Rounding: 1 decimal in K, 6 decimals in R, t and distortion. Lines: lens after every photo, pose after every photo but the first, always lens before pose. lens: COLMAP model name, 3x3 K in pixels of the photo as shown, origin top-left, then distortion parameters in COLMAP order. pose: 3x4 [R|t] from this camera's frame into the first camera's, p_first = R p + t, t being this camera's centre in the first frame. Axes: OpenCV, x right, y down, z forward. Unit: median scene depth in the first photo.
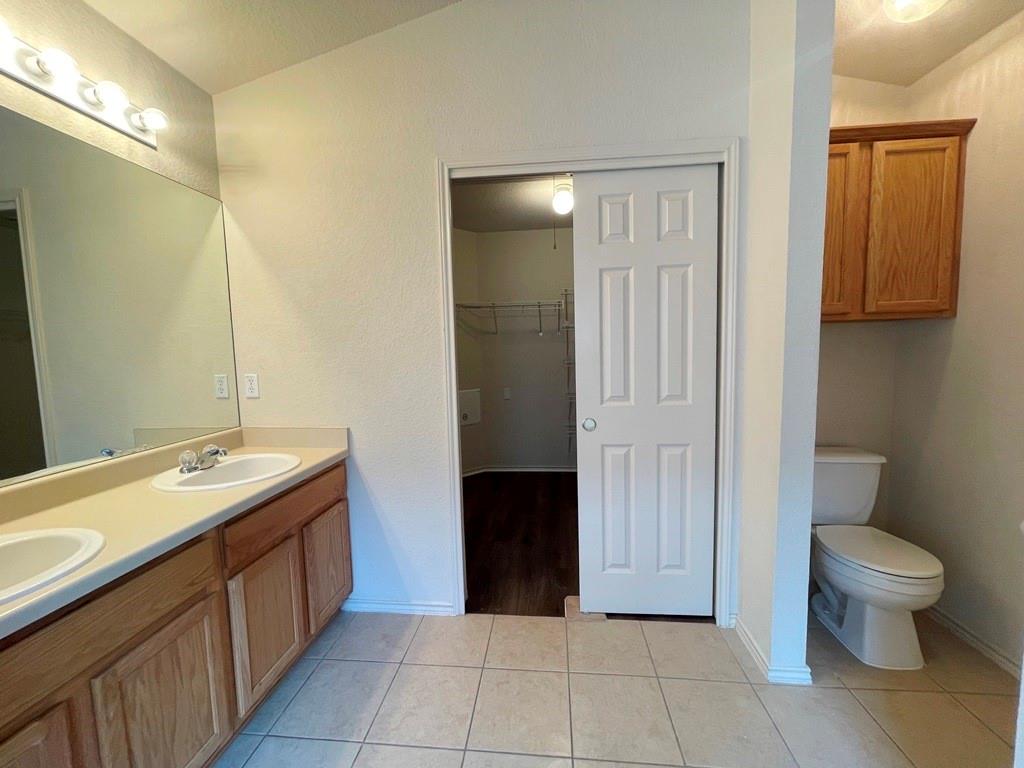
lens RADIAL K [[413.8, 0, 512.3], [0, 413.8, 383.9], [0, 0, 1]] dist [-0.003860, -0.000042]
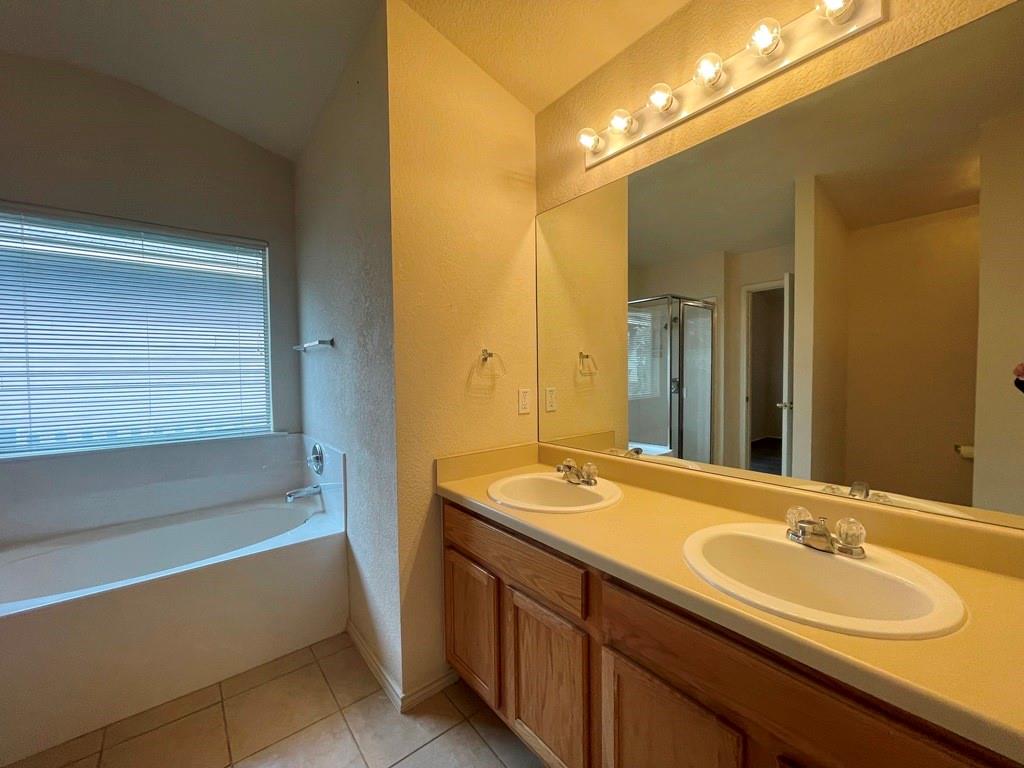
lens RADIAL K [[413.0, 0, 512.5], [0, 413.0, 383.2], [0, 0, 1]] dist [-0.001103, -0.000252]
pose [[-0.713627, 0.060588, -0.697901, -0.017099], [-0.028407, 0.992931, 0.115248, -0.088061], [0.699950, 0.102069, -0.706861, 1.012483]]
